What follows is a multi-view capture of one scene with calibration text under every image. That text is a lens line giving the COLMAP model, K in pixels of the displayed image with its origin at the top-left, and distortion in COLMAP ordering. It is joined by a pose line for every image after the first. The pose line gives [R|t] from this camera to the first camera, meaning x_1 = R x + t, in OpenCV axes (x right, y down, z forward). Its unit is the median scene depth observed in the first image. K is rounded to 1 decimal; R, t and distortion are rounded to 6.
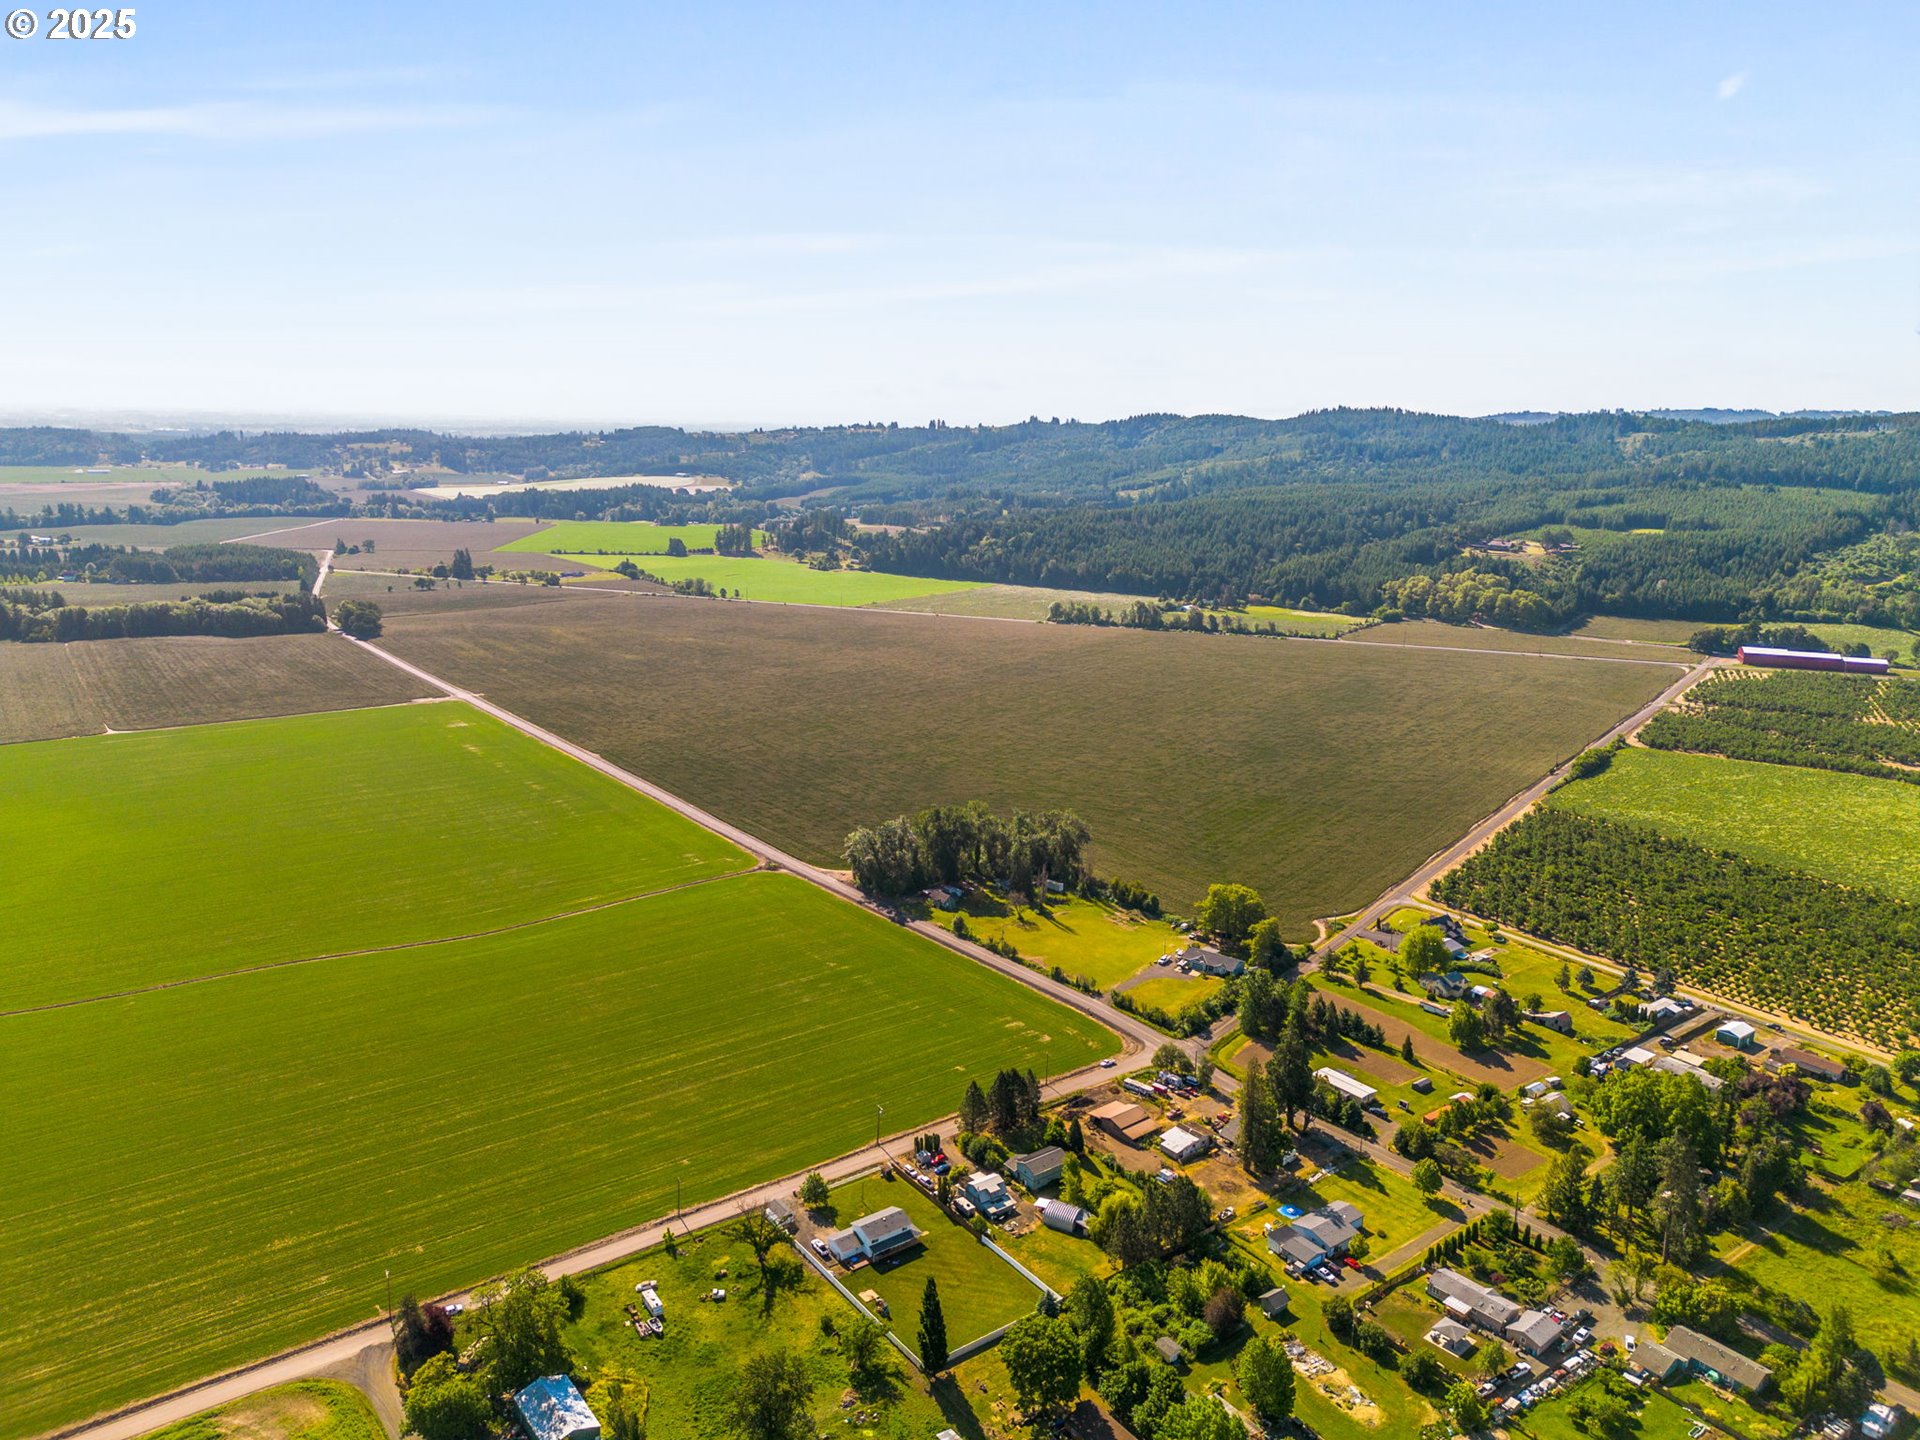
lens RADIAL K [[1352.5, 0, 964.4], [0, 1352.5, 706.9], [0, 0, 1]] dist [0.089645, -0.106300]
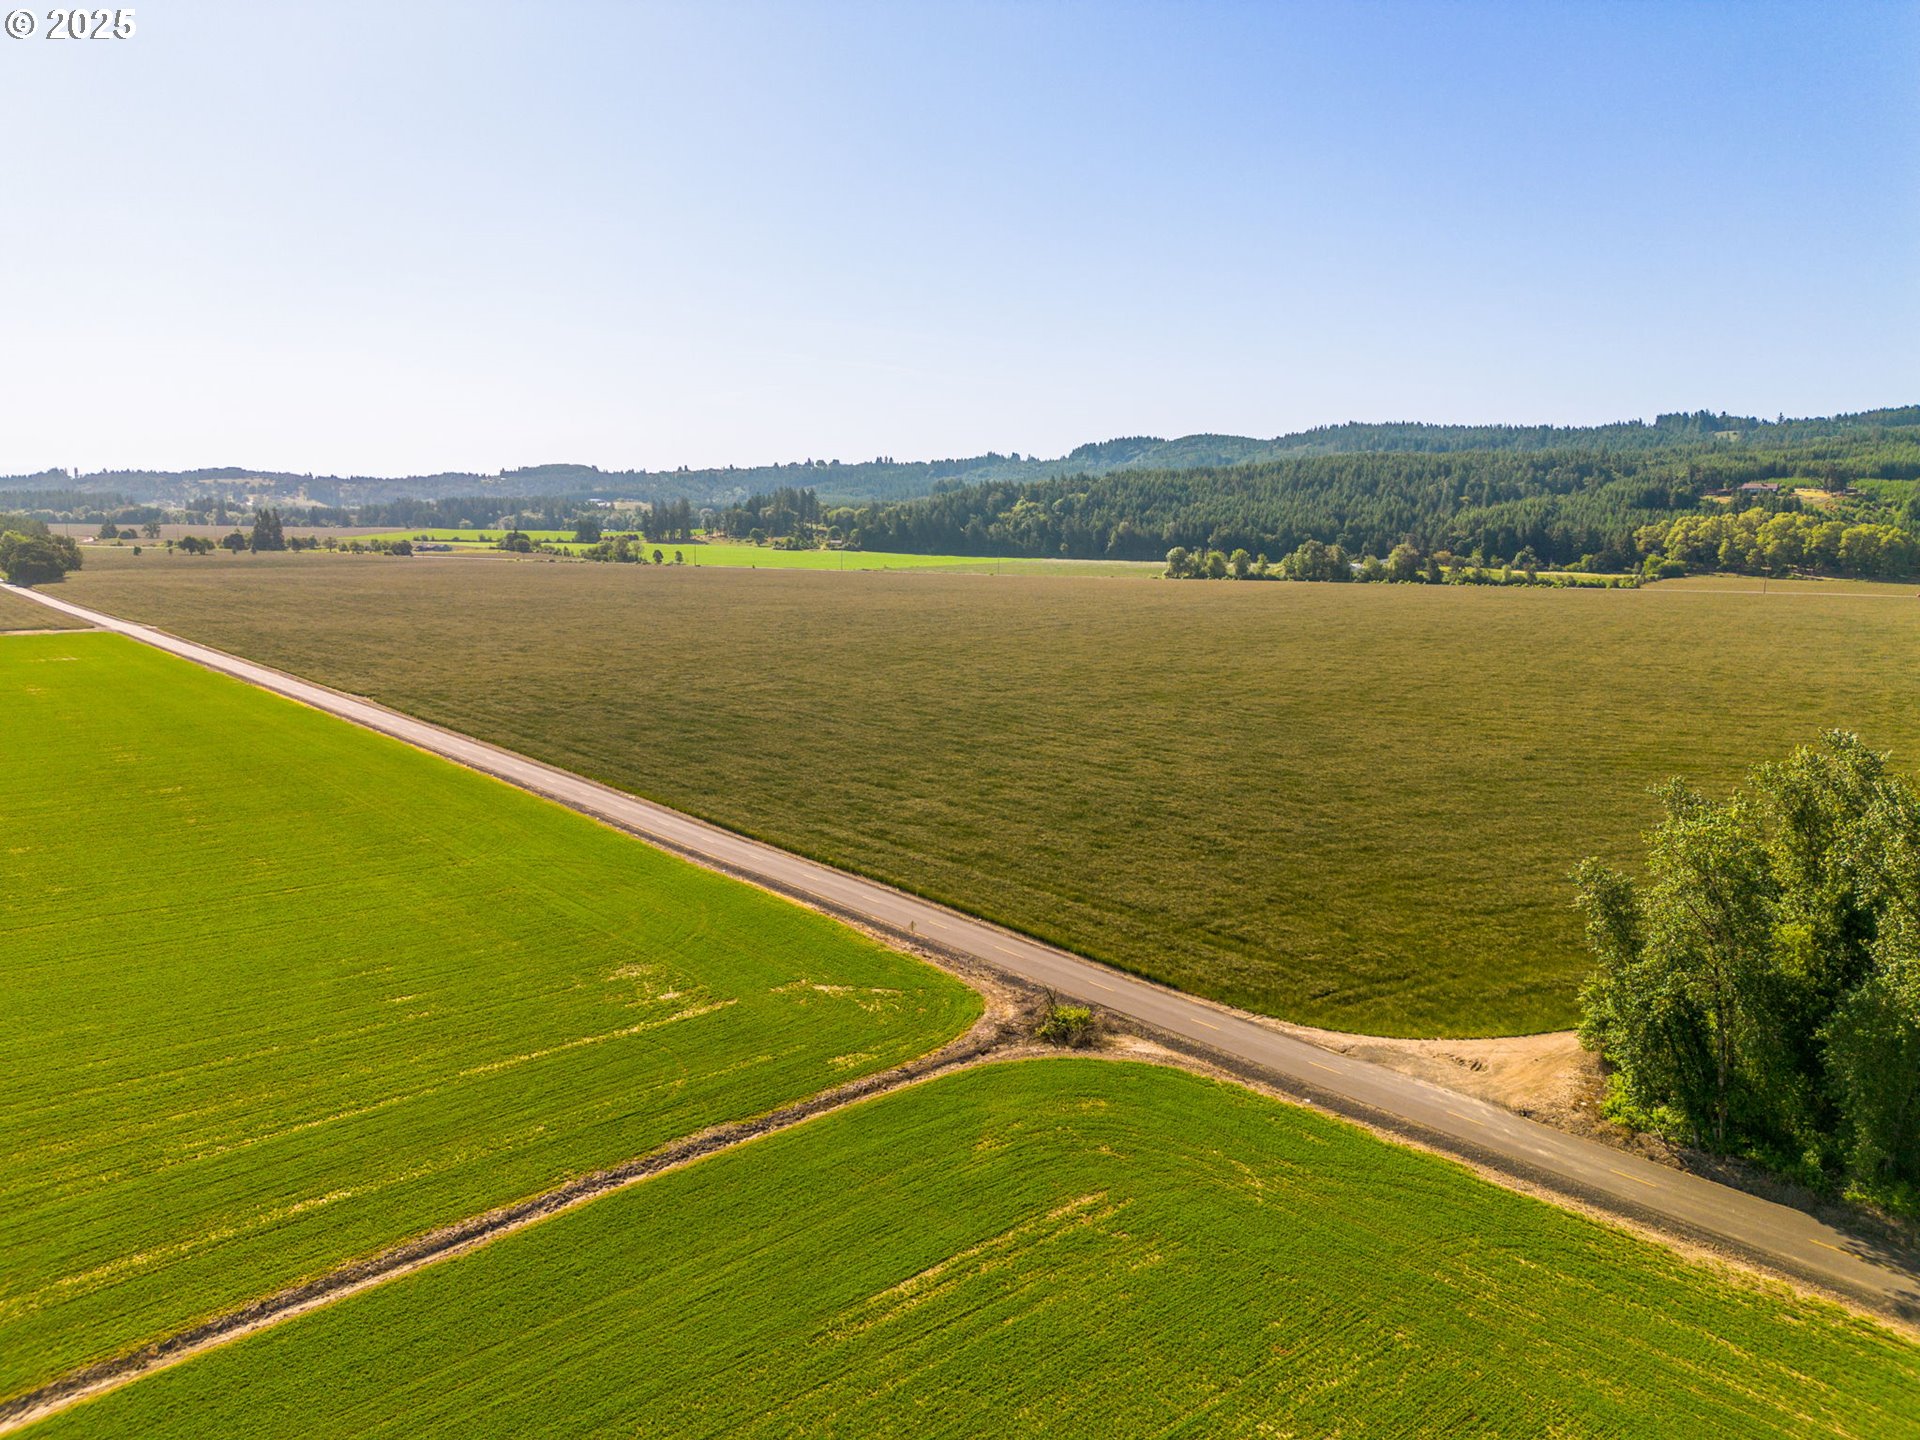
lens RADIAL K [[1352.5, 0, 964.4], [0, 1352.5, 706.9], [0, 0, 1]] dist [0.089645, -0.106300]
pose [[0.998097, -0.013531, 0.060167, -0.062236], [0.017314, 0.997875, -0.062812, 0.031243], [-0.059189, 0.063734, 0.996210, 0.298680]]
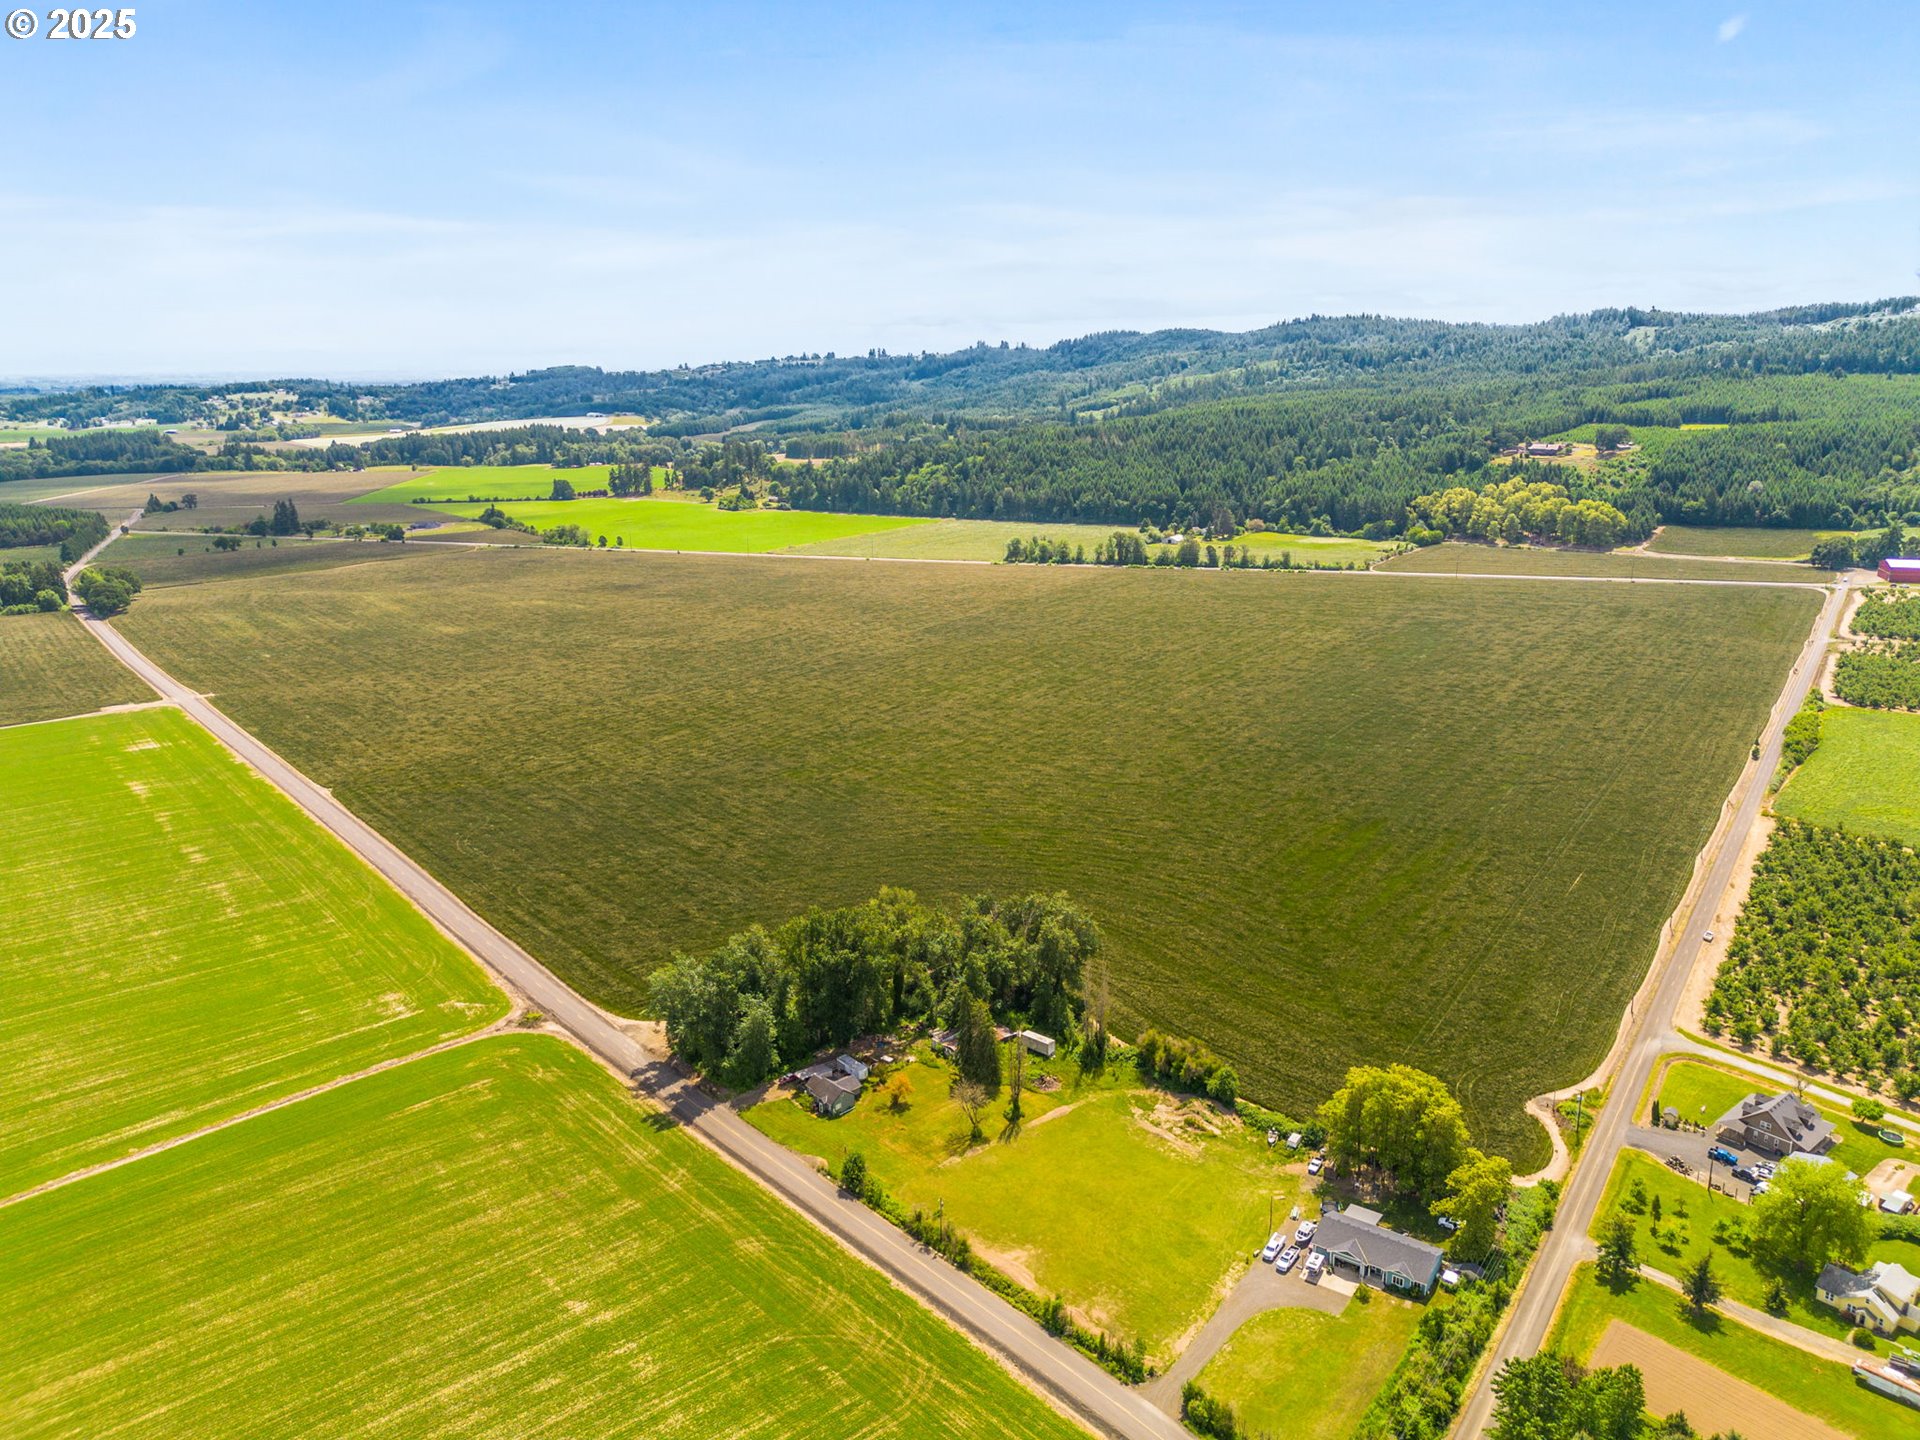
lens RADIAL K [[1352.5, 0, 964.4], [0, 1352.5, 706.9], [0, 0, 1]] dist [0.089645, -0.106300]
pose [[0.998754, -0.041328, 0.027962, 0.009535], [0.040139, 0.998319, 0.041806, -0.010003], [-0.029643, -0.040632, 0.998734, 0.162956]]
